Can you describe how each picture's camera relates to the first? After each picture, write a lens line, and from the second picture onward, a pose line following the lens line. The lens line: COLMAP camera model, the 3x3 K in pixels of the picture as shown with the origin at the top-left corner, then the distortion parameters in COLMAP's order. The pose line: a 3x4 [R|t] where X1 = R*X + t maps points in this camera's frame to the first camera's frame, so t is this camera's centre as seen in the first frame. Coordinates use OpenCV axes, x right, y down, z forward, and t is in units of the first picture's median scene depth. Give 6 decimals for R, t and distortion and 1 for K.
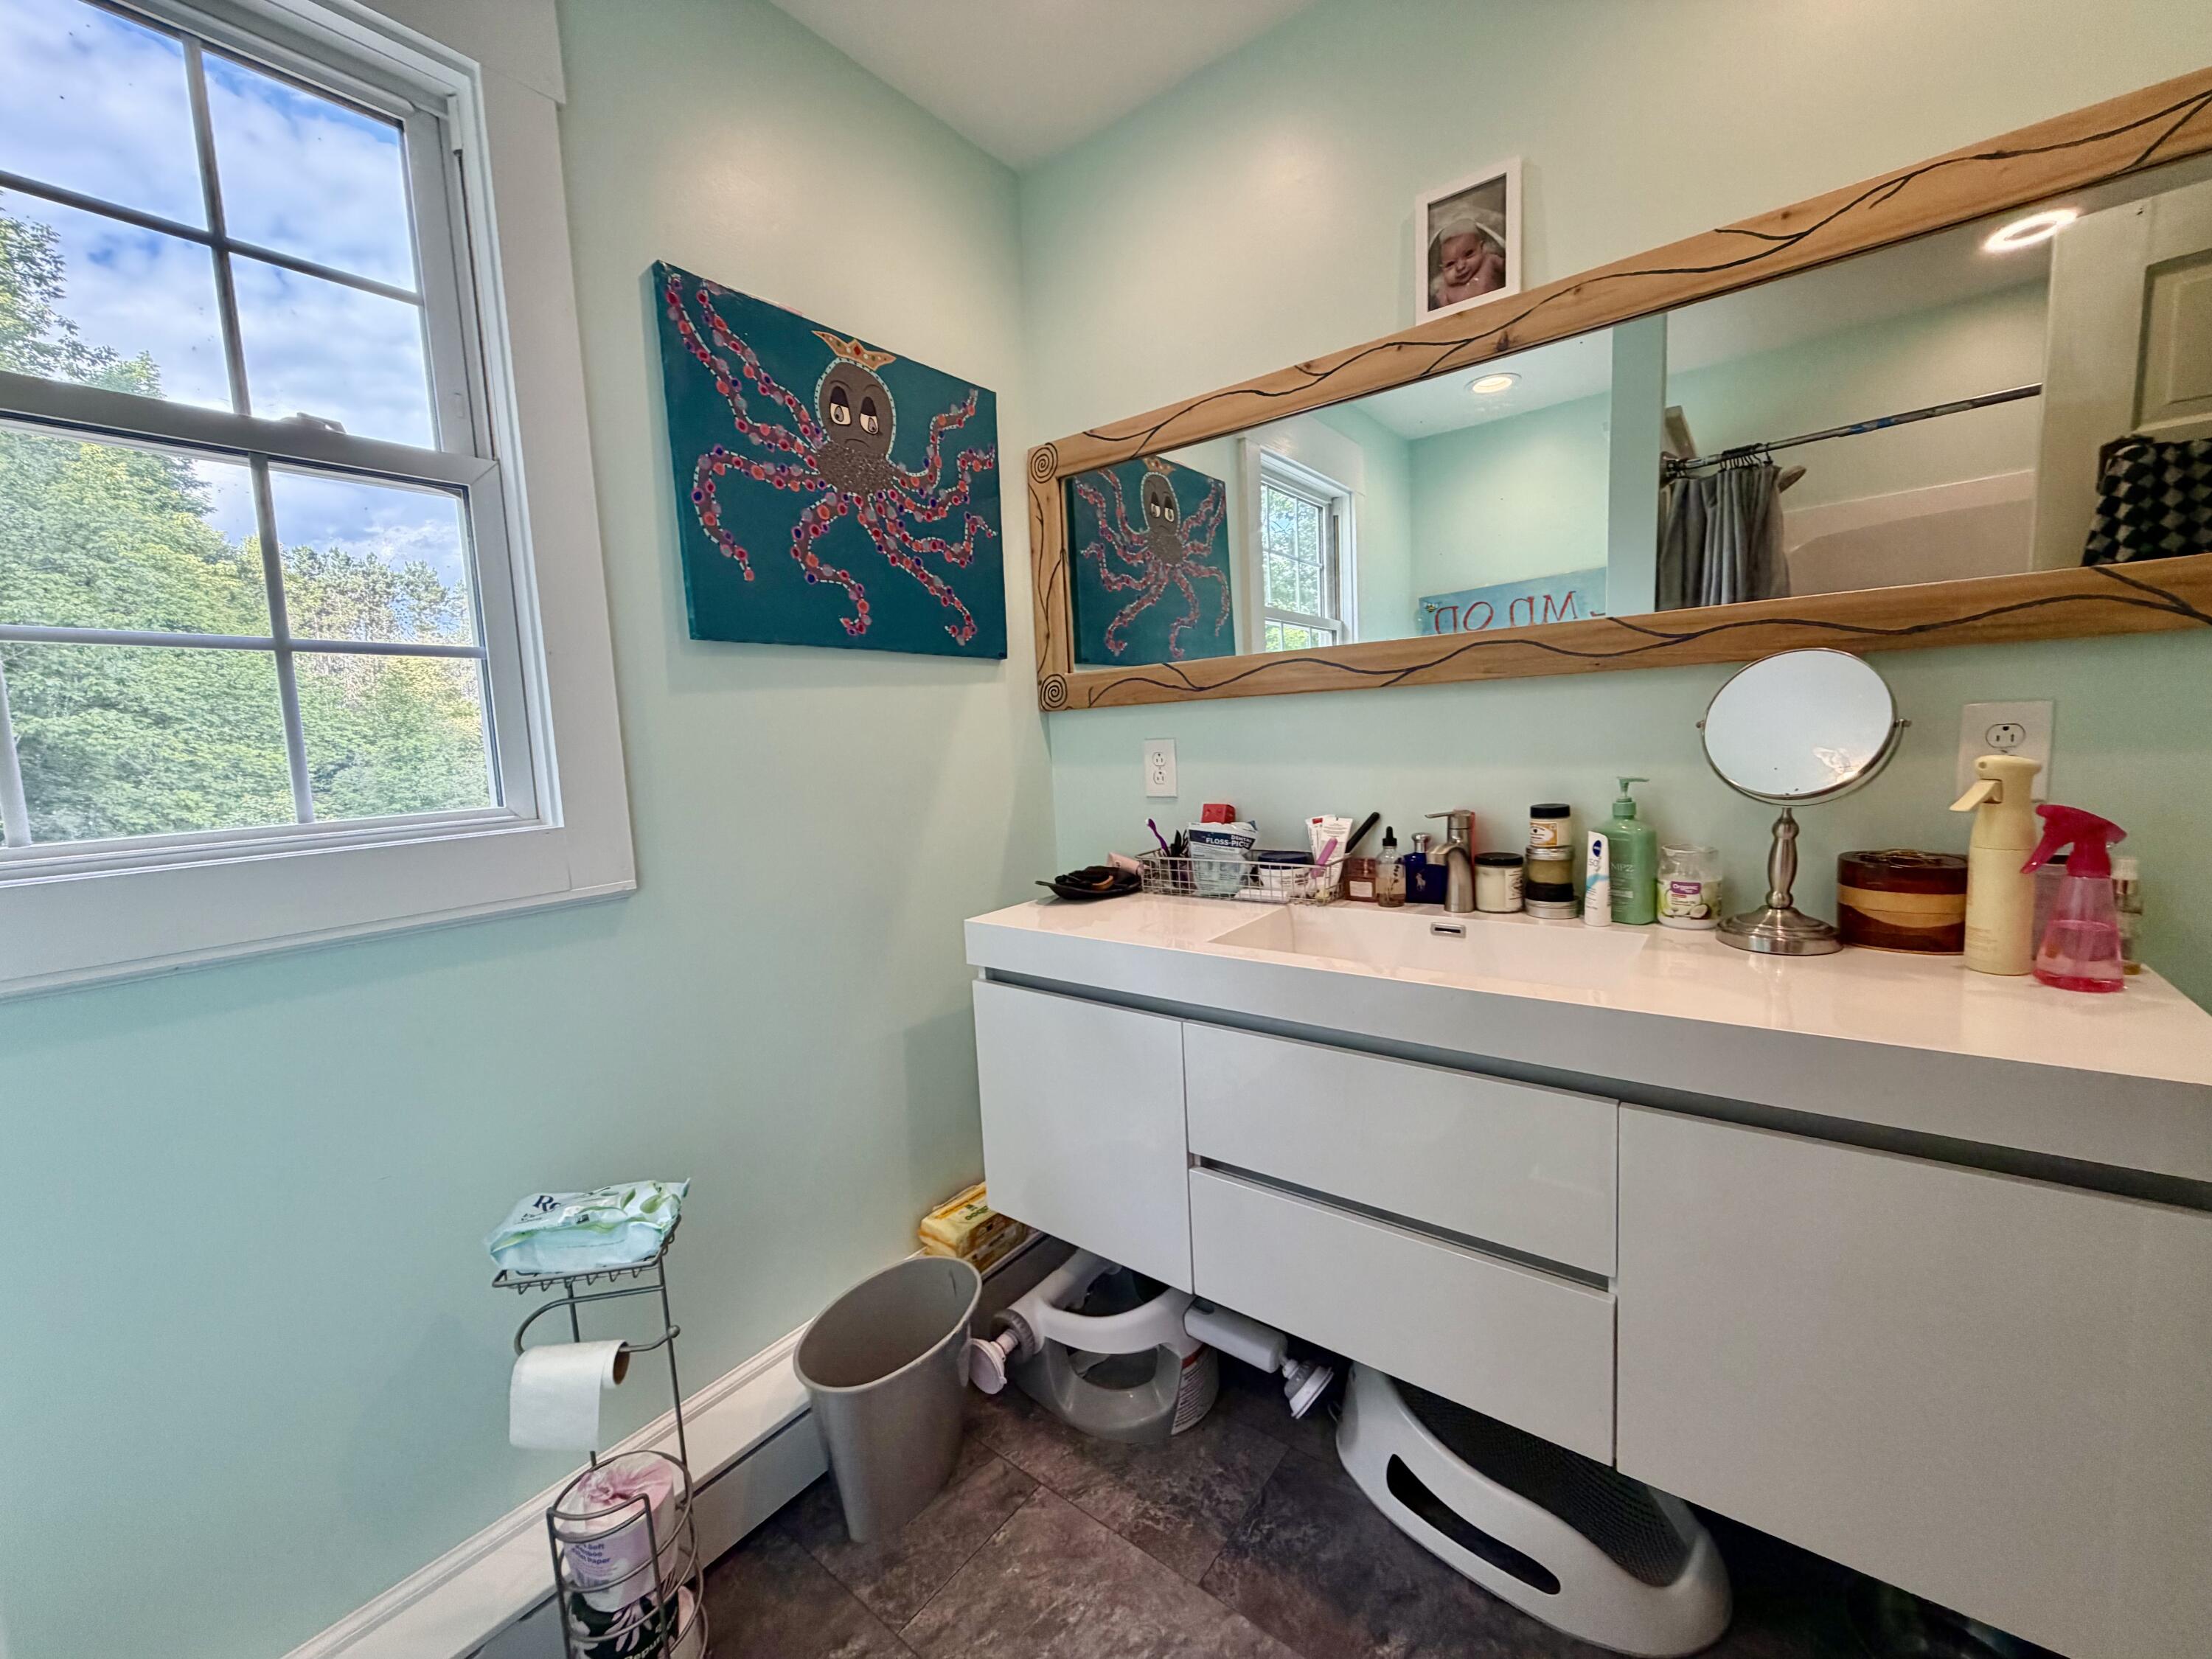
lens RADIAL K [[881.4, 0, 1097.6], [0, 881.4, 824.8], [0, 0, 1]] dist [0.000735, -0.000248]
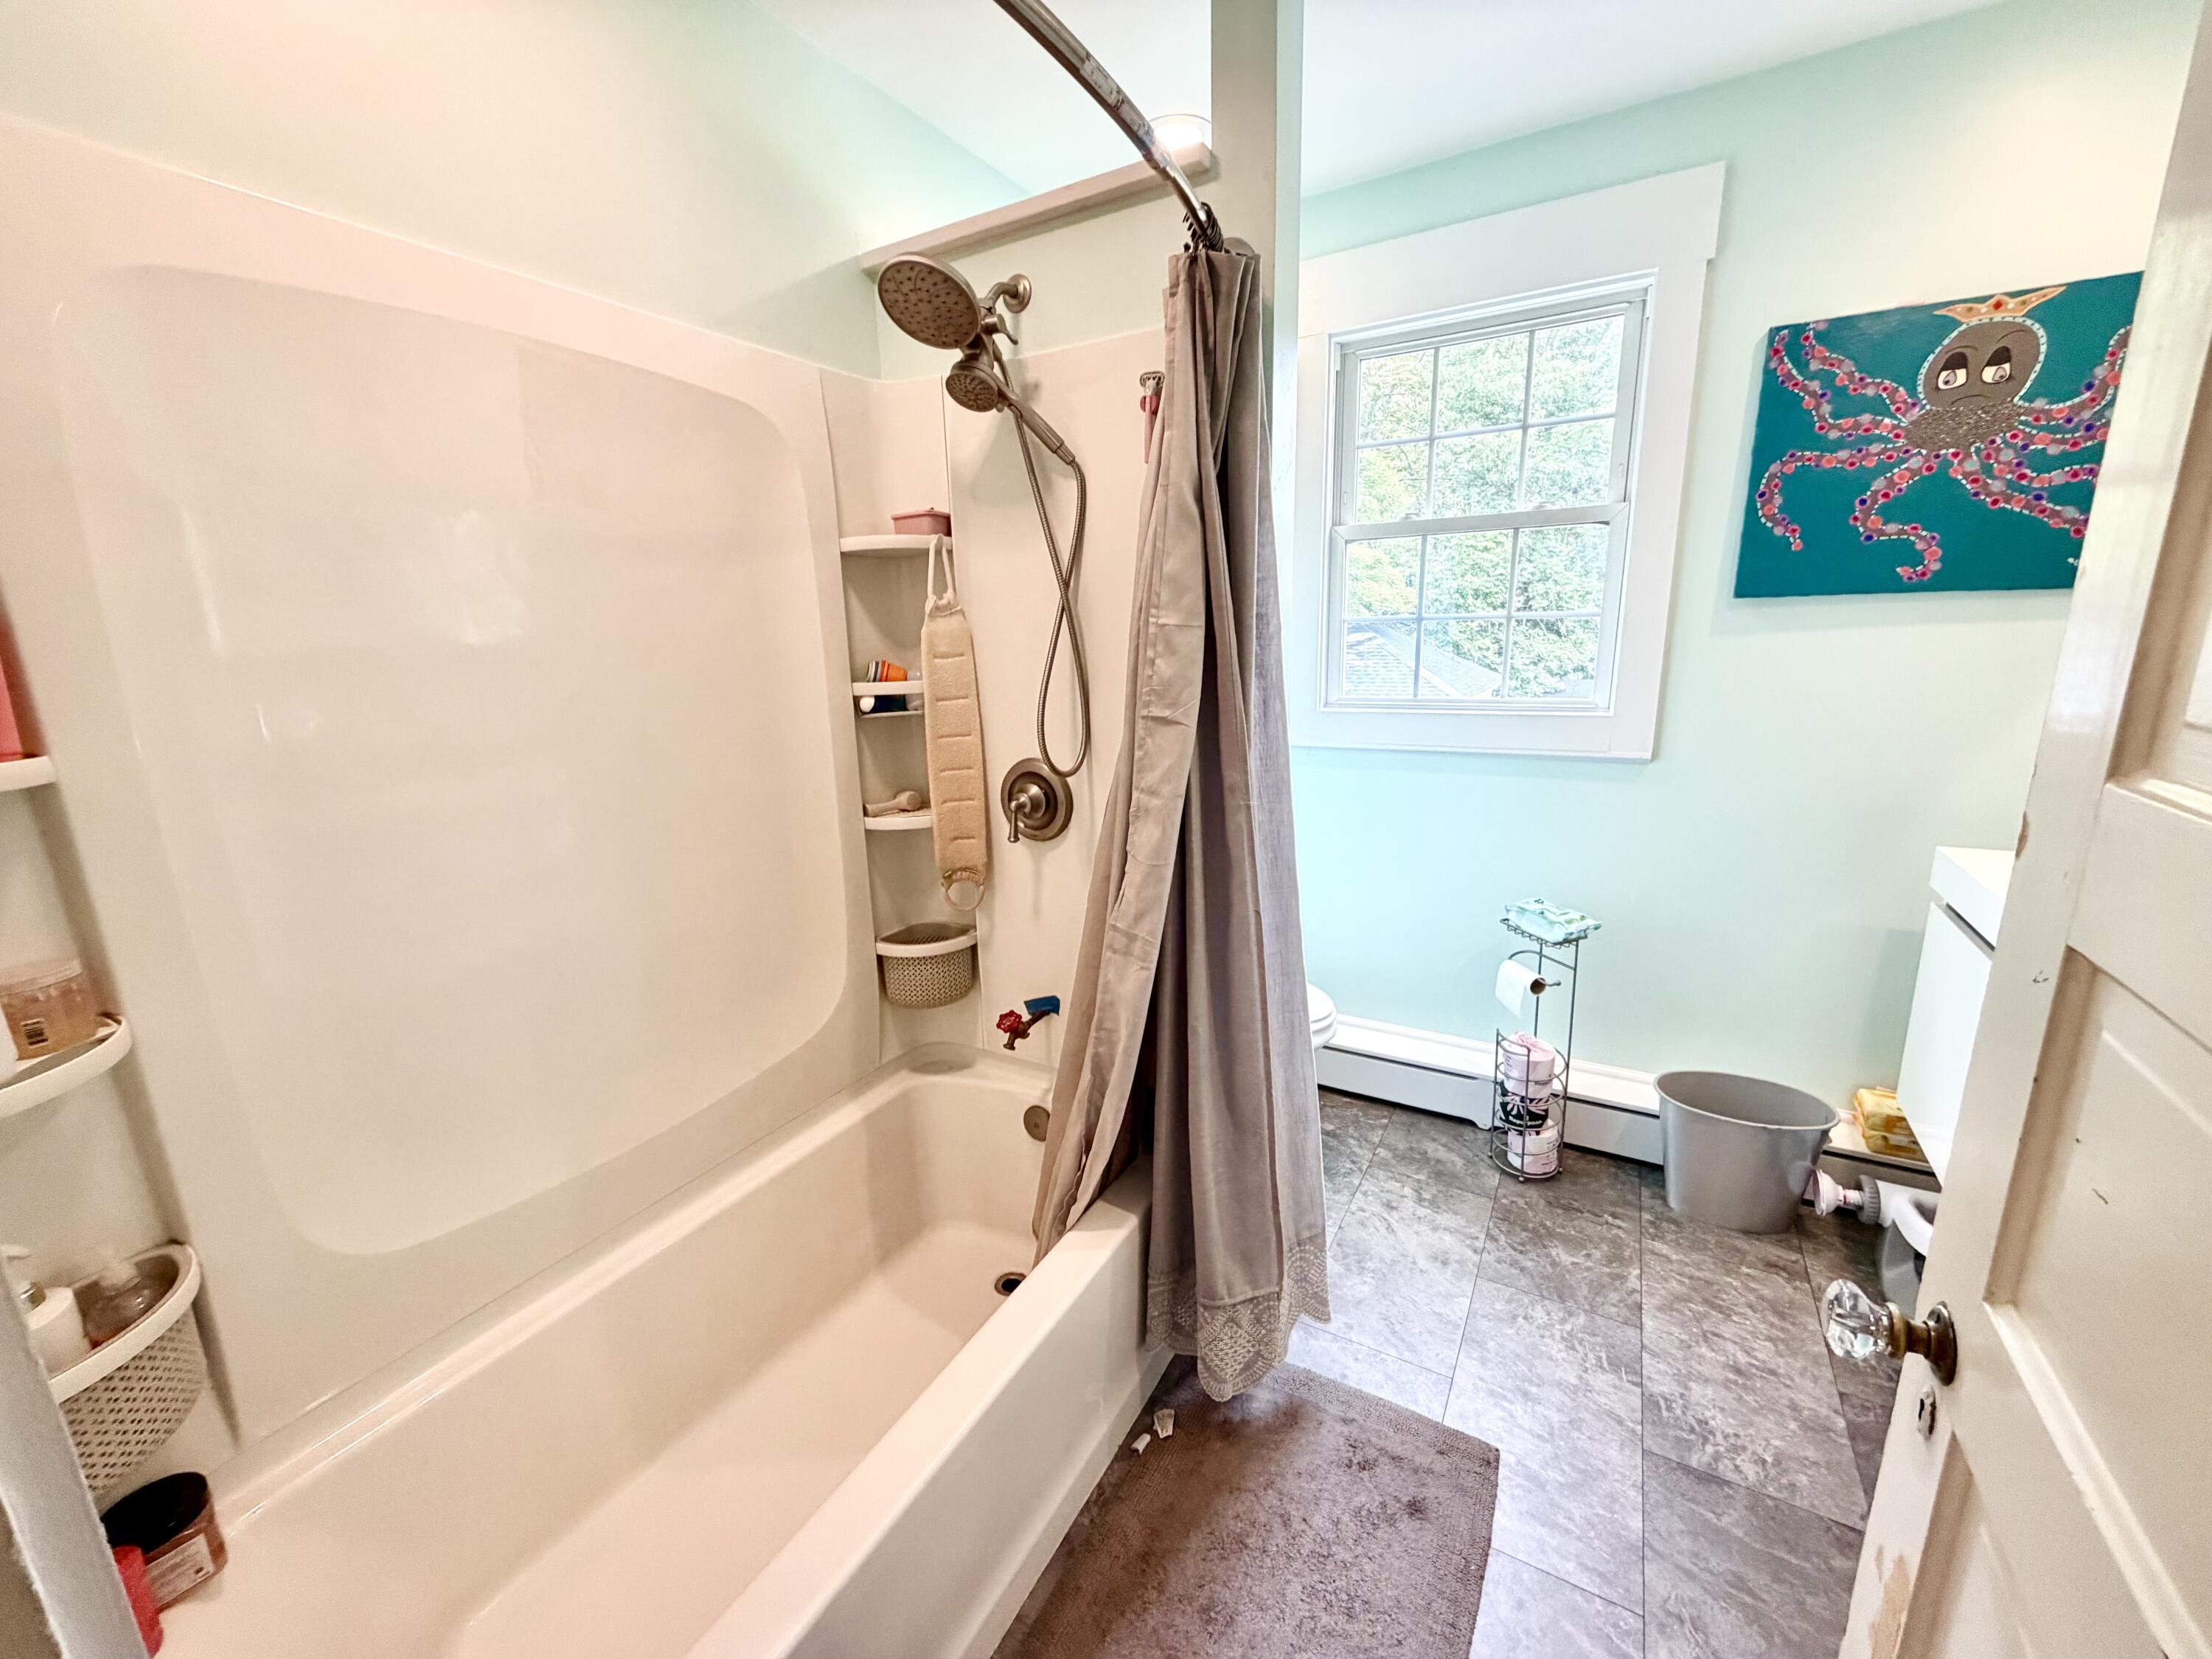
lens RADIAL K [[881.4, 0, 1105.7], [0, 881.4, 833.0], [0, 0, 1]] dist [0.000735, -0.000248]
pose [[0.142846, 0.267395, -0.952940, 0.802506], [-0.082740, 0.962670, 0.257722, -0.115083], [0.986280, 0.042032, 0.159637, -0.219377]]
